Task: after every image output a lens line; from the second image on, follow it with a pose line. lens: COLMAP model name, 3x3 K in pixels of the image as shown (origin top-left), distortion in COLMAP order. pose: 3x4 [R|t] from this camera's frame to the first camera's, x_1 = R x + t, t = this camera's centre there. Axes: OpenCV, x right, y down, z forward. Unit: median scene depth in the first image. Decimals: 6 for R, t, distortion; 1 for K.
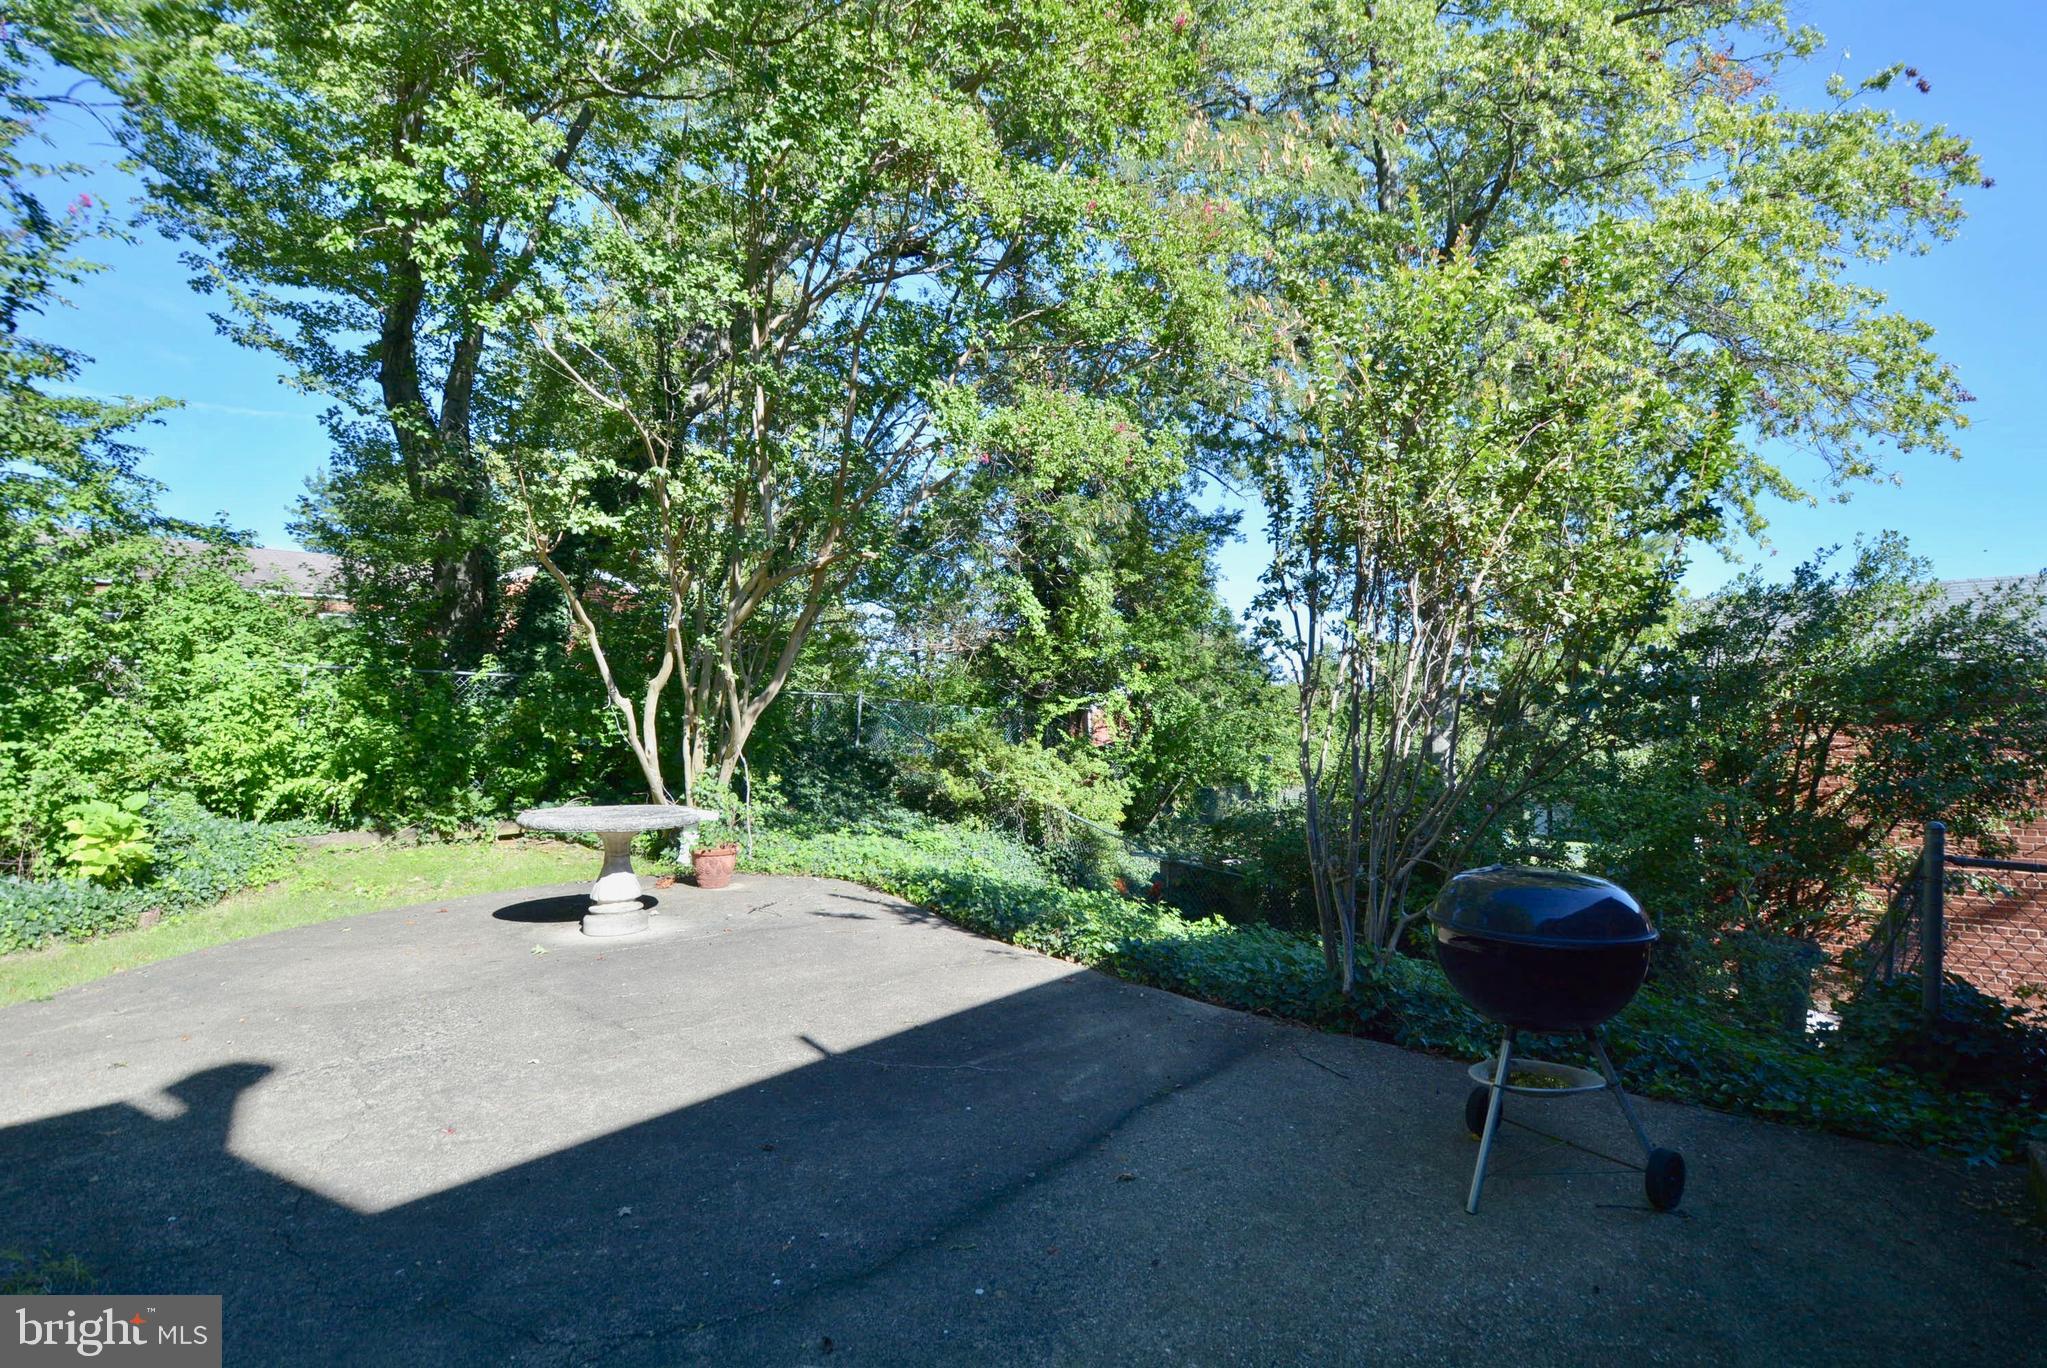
lens RADIAL K [[901.0, 0, 1046.6], [0, 901.0, 709.7], [0, 0, 1]] dist [0.025013, -0.026360]
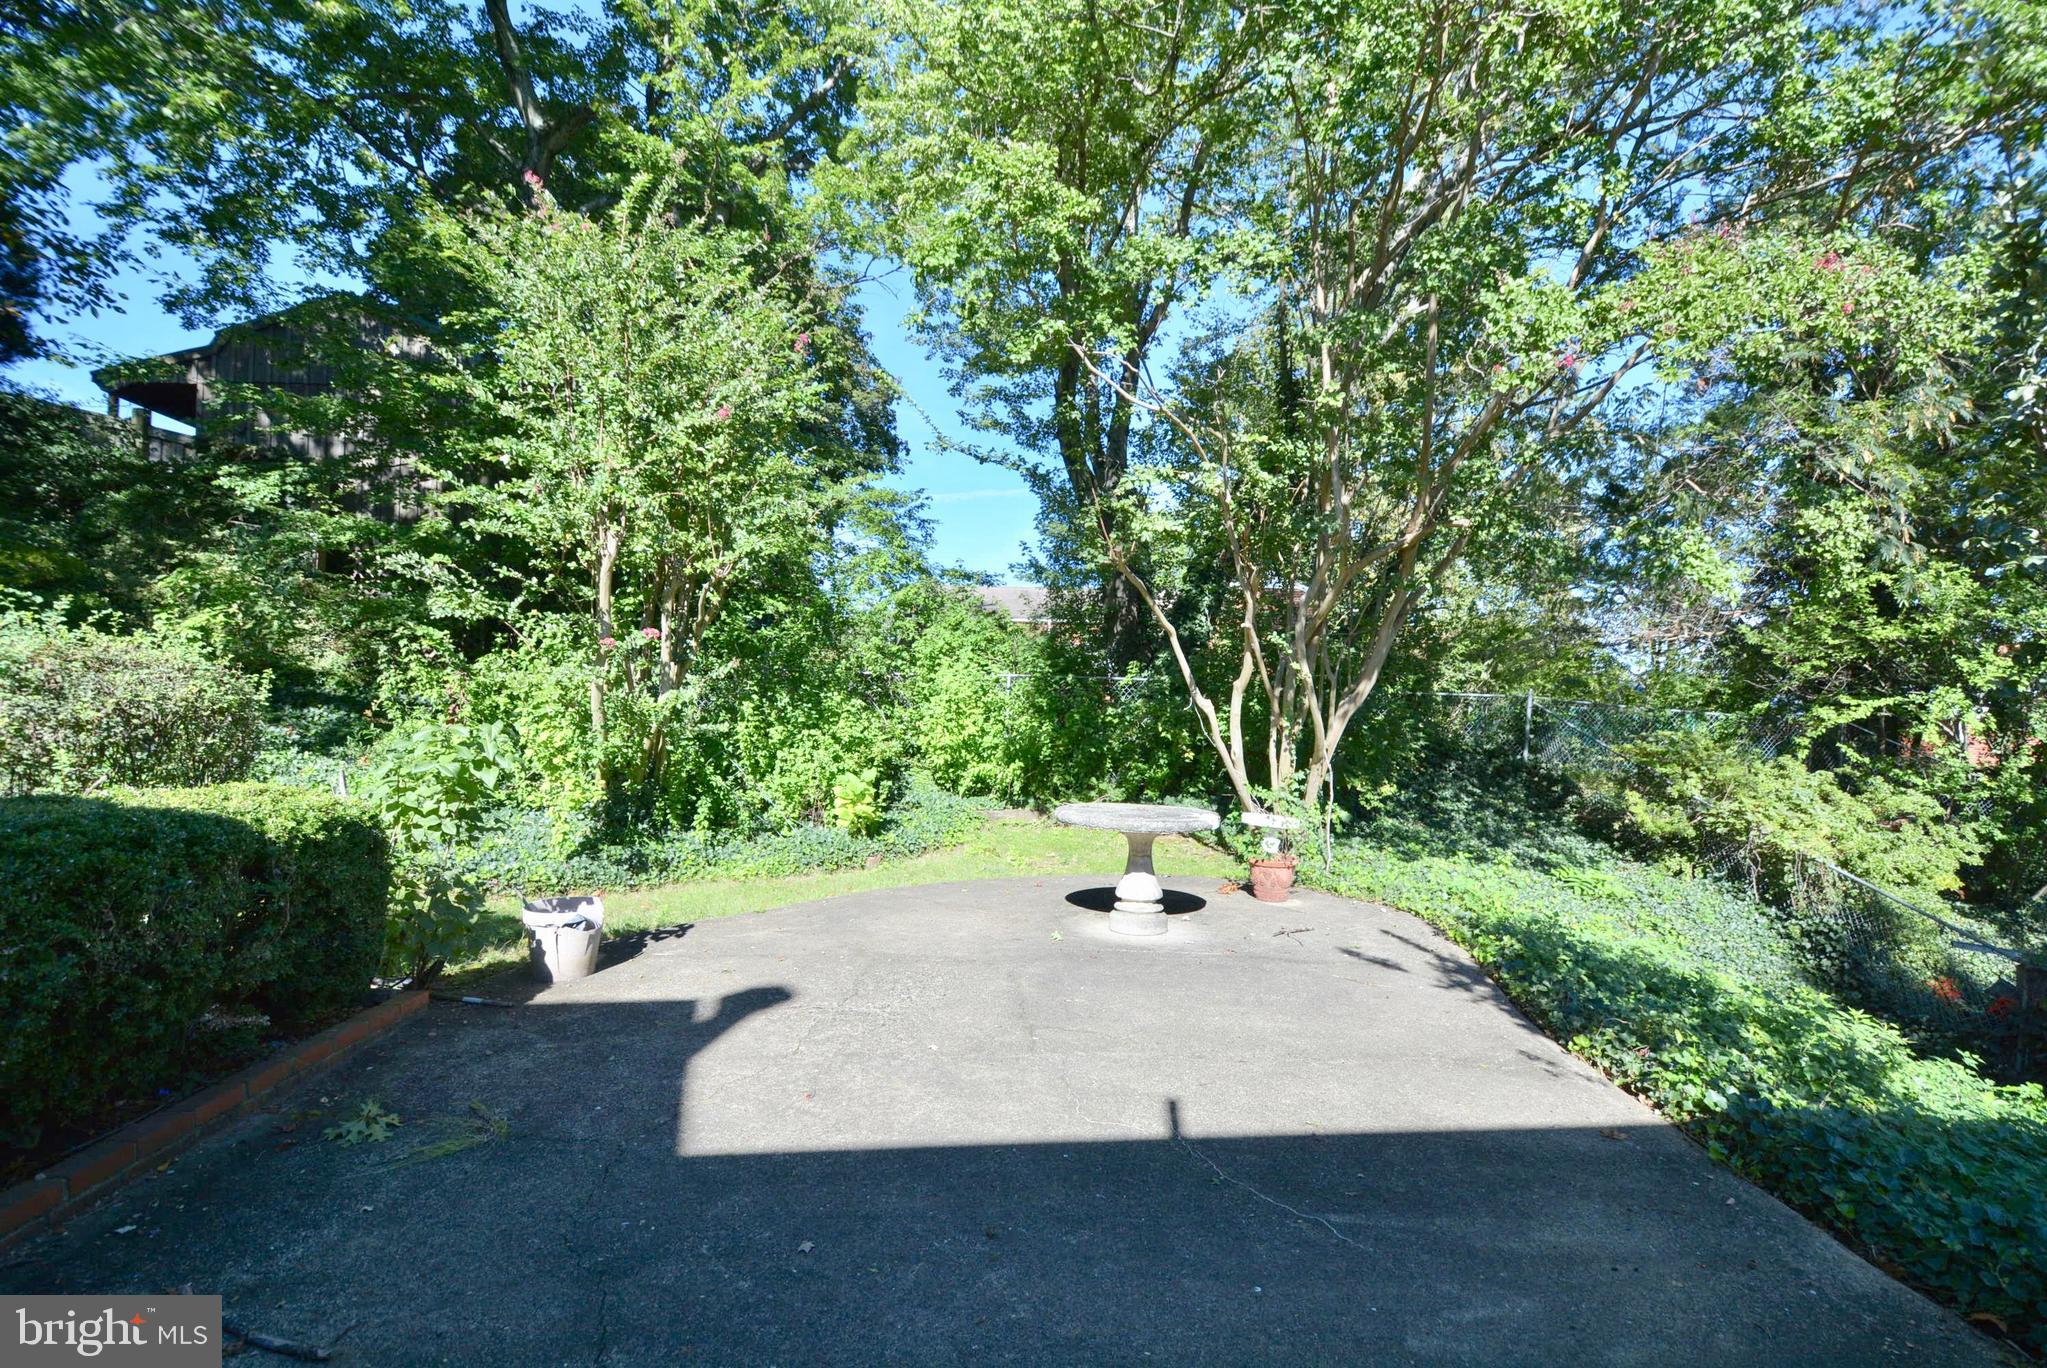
lens RADIAL K [[901.0, 0, 1046.6], [0, 901.0, 709.7], [0, 0, 1]] dist [0.025013, -0.026360]
pose [[0.719805, 0.004443, -0.694162, 0.089877], [-0.007599, 0.999970, -0.001480, 0.001618], [0.694135, 0.006340, 0.719817, 0.130197]]
